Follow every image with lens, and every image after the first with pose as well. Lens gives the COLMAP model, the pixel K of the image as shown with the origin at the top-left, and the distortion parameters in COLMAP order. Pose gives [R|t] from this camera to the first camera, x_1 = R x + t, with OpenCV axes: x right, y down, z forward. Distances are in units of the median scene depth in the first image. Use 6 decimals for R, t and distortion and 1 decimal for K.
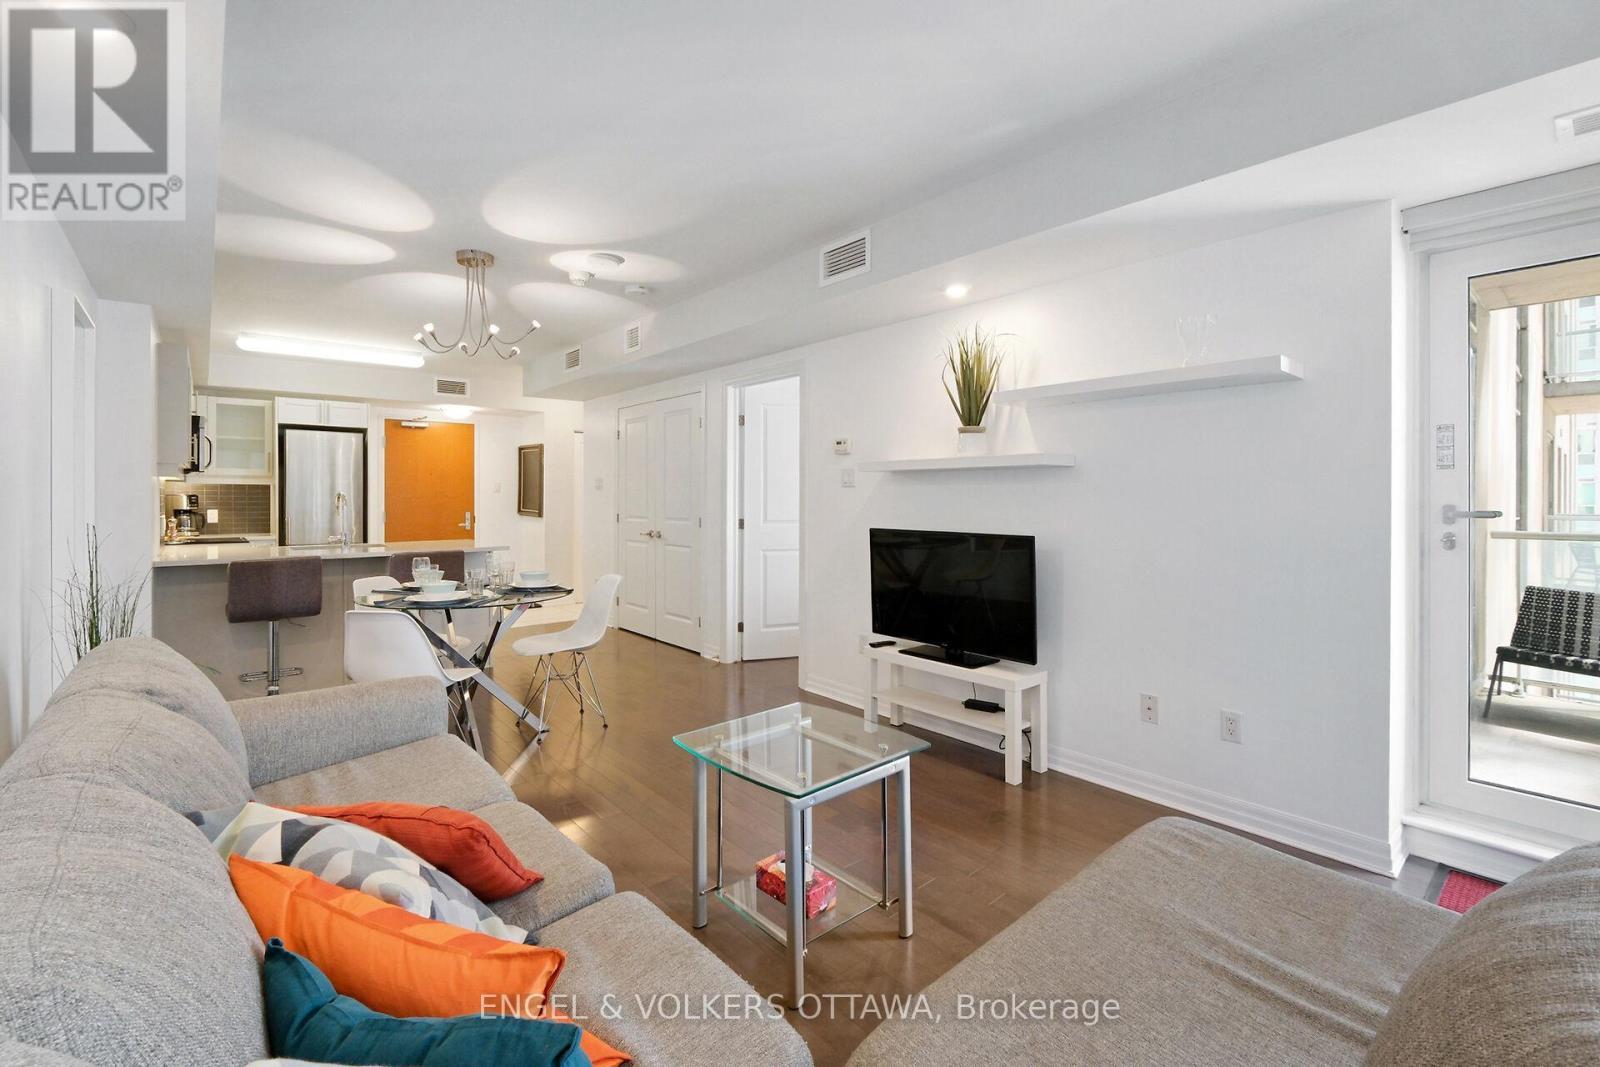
lens RADIAL K [[697.4, 0, 807.2], [0, 697.4, 502.6], [0, 0, 1]] dist [-0.004837, -0.000420]
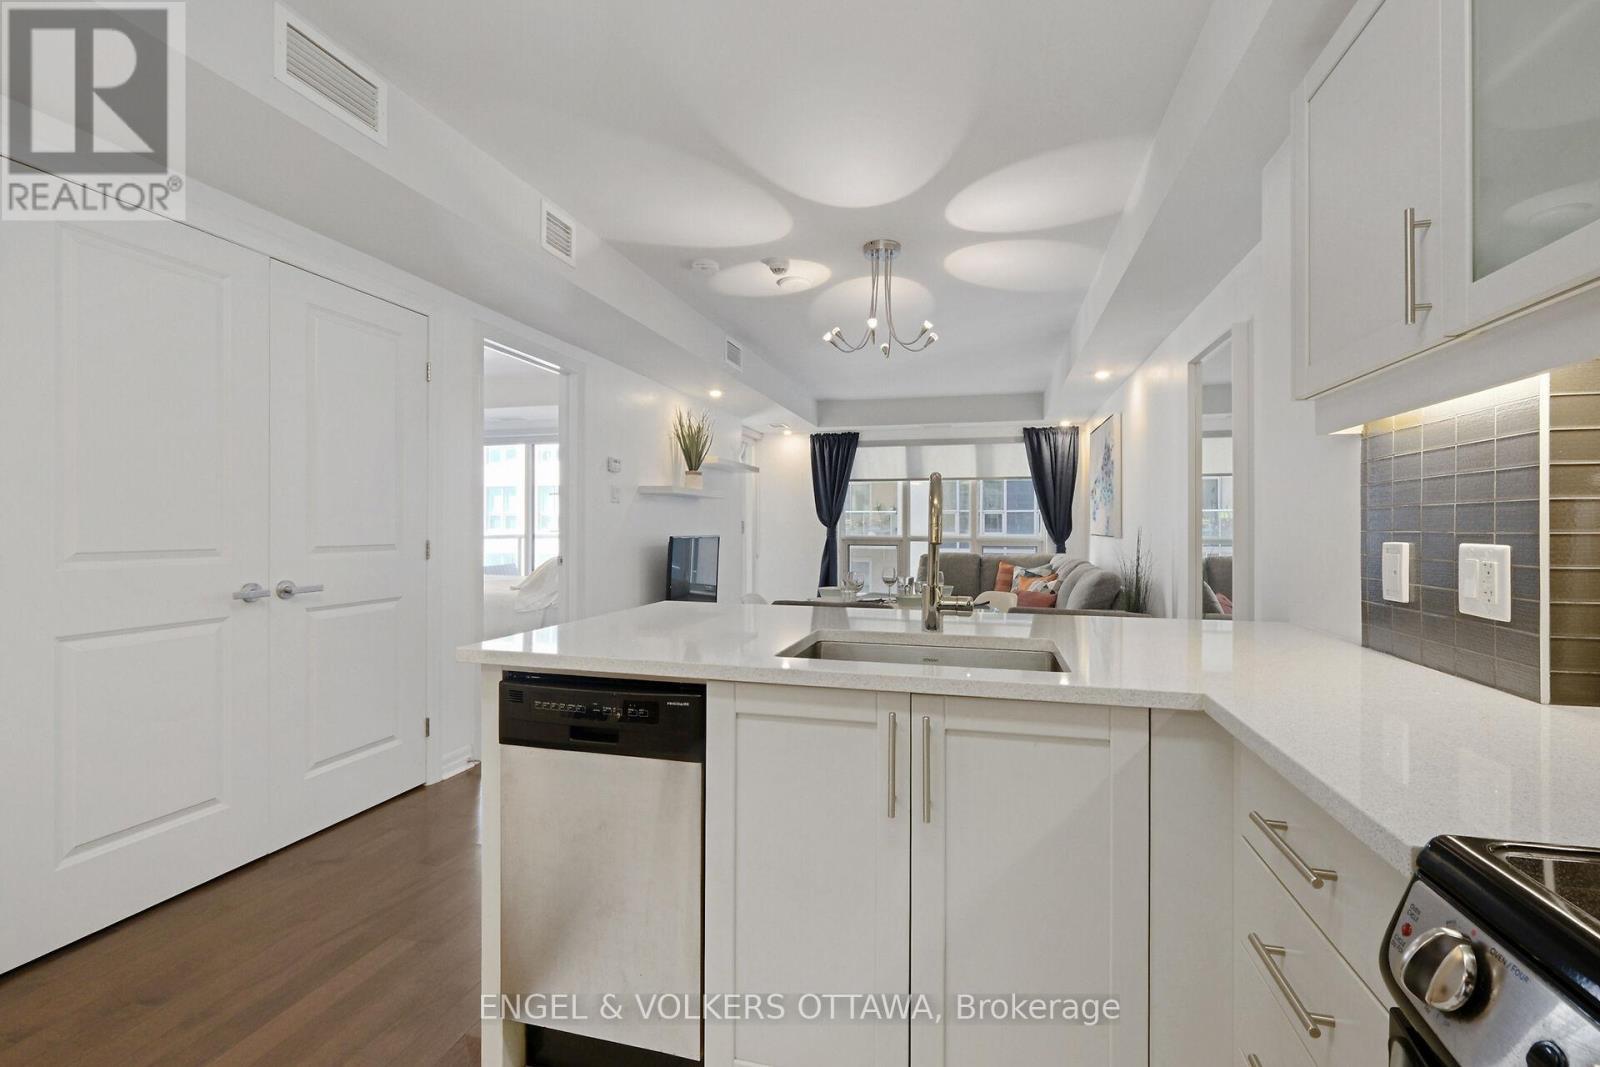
lens RADIAL K [[715.6, 0, 794.7], [0, 715.6, 528.0], [0, 0, 1]] dist [0.001671, -0.000470]
pose [[-0.561349, -0.005642, 0.827560, -0.721150], [0.001195, 0.999970, 0.007628, 0.006560], [-0.827578, 0.005271, -0.561326, 0.978009]]
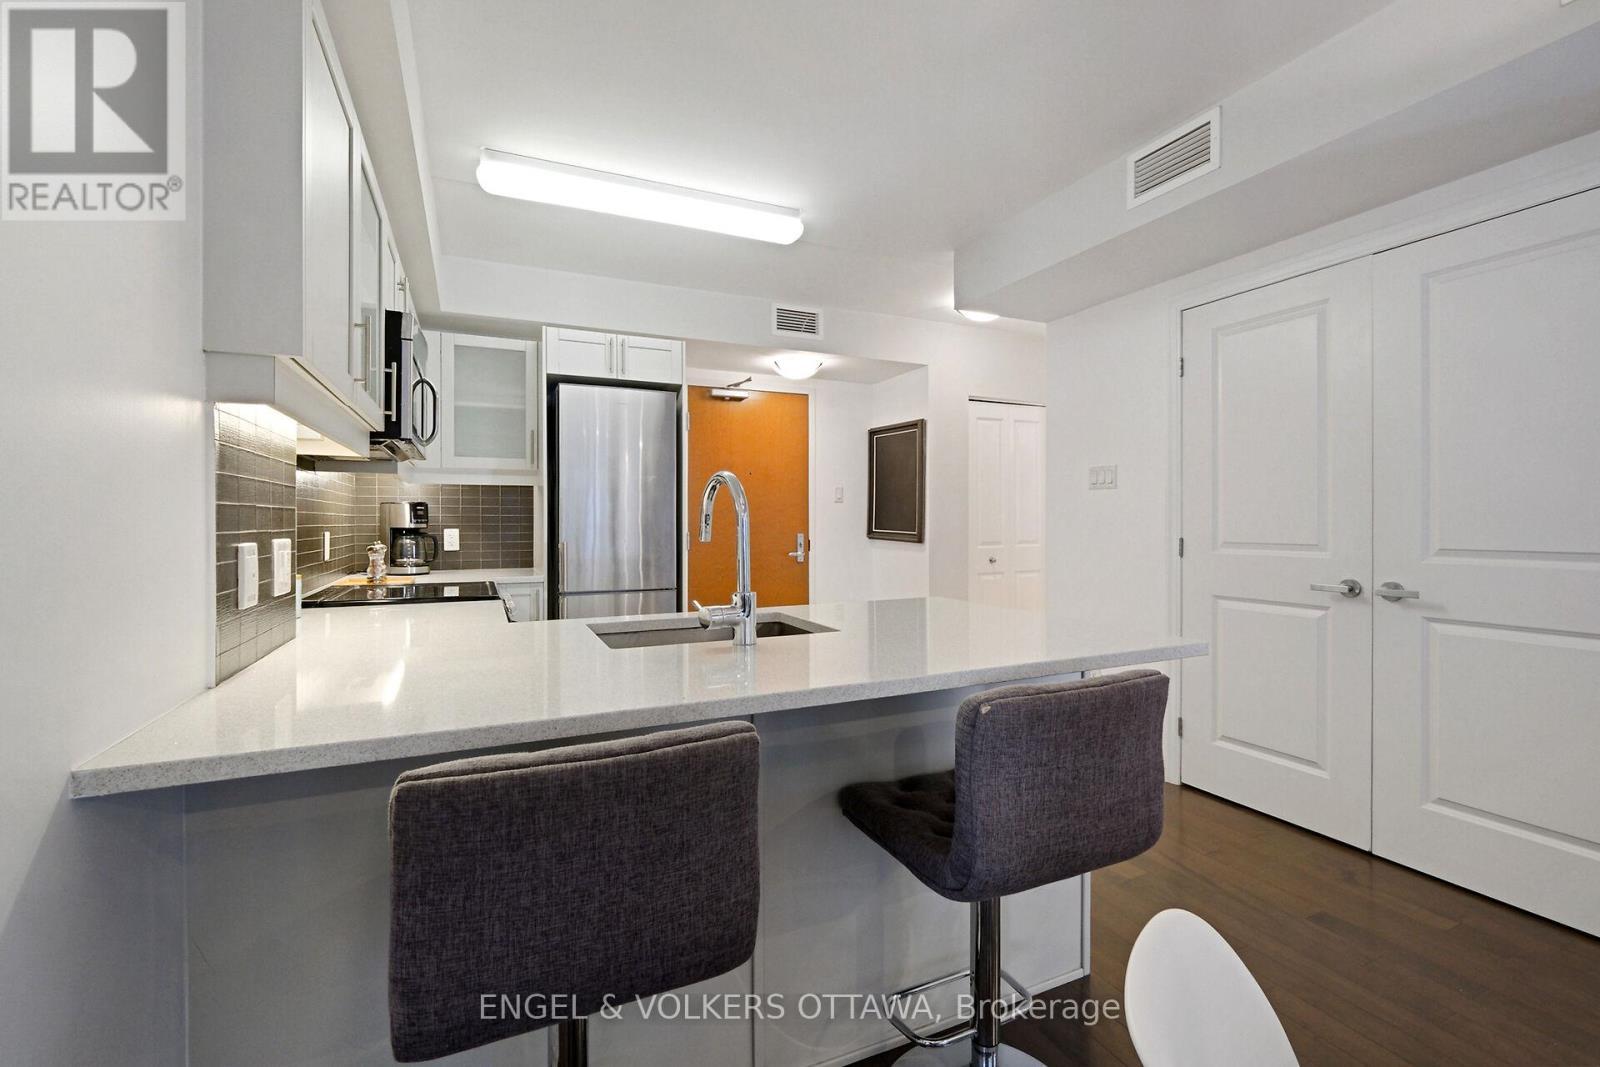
lens RADIAL K [[697.4, 0, 802.4], [0, 697.4, 522.3], [0, 0, 1]] dist [-0.004837, -0.000420]
pose [[0.961789, -0.002561, -0.273781, -0.420180], [0.001499, 0.999991, -0.004087, 0.007903], [0.273789, 0.003520, 0.961783, 0.530624]]
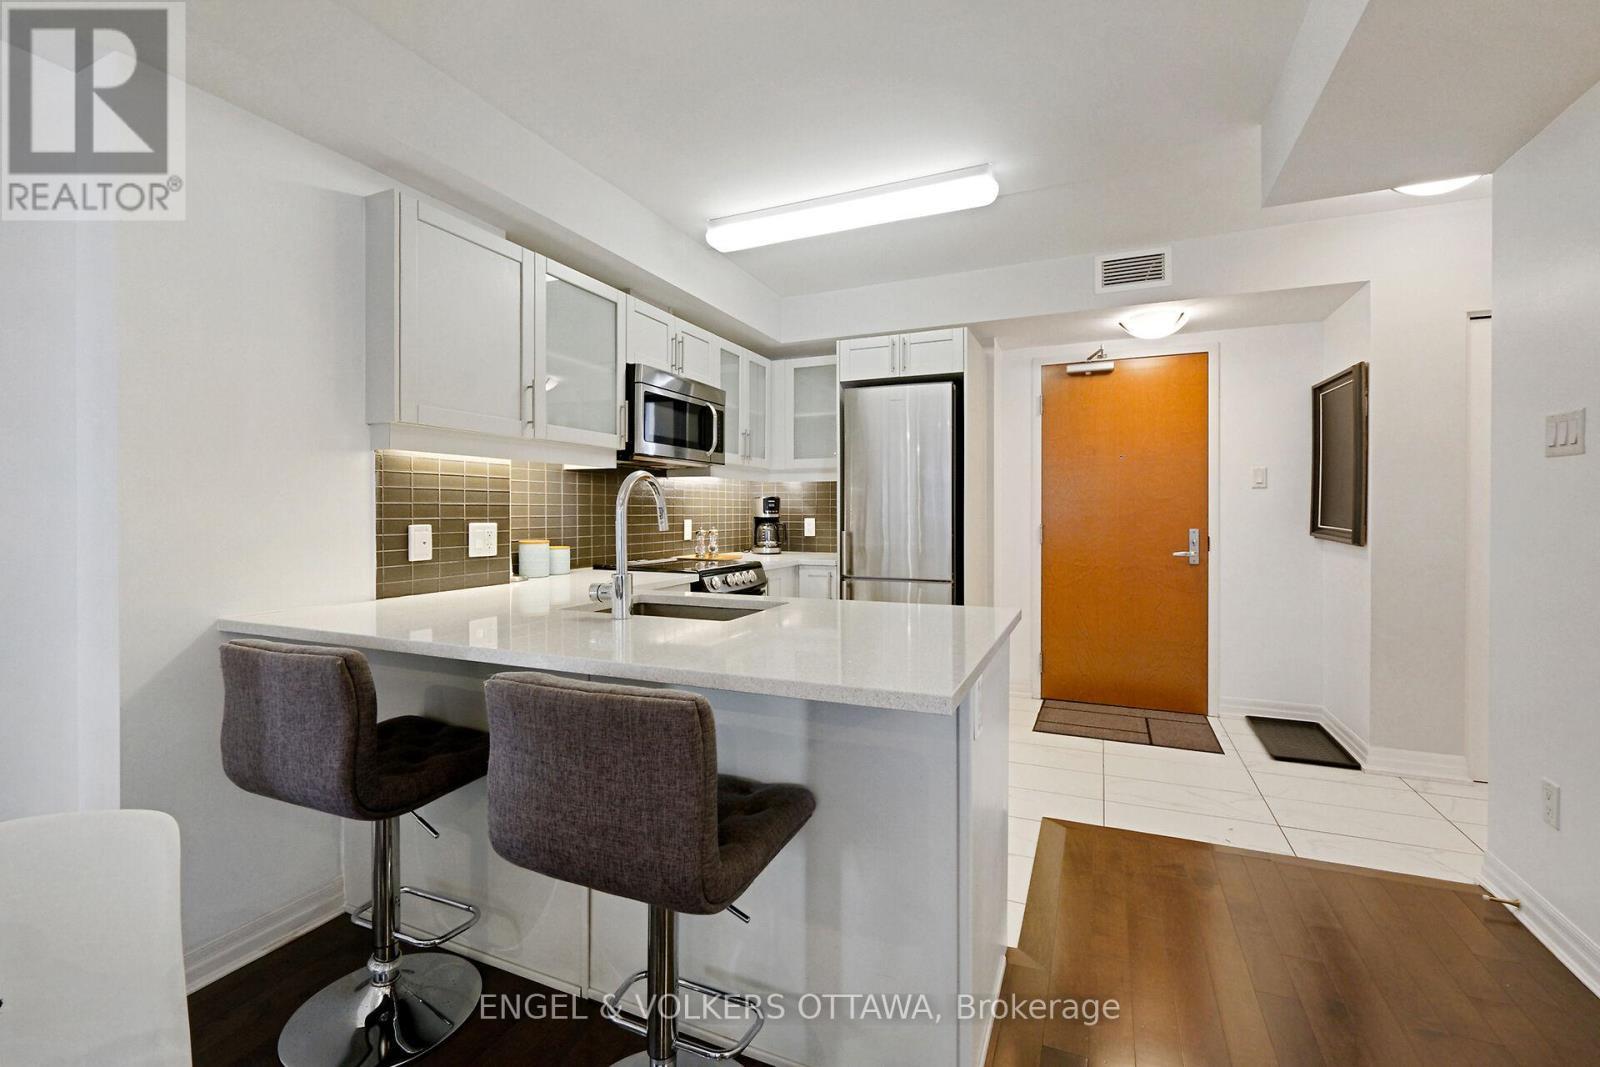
lens RADIAL K [[697.4, 0, 795.6], [0, 697.4, 514.7], [0, 0, 1]] dist [-0.004837, -0.000420]
pose [[0.427599, 0.002740, -0.903965, -0.210707], [-0.004950, 0.999988, 0.000689, 0.006362], [0.903955, 0.004180, 0.427607, 0.707814]]
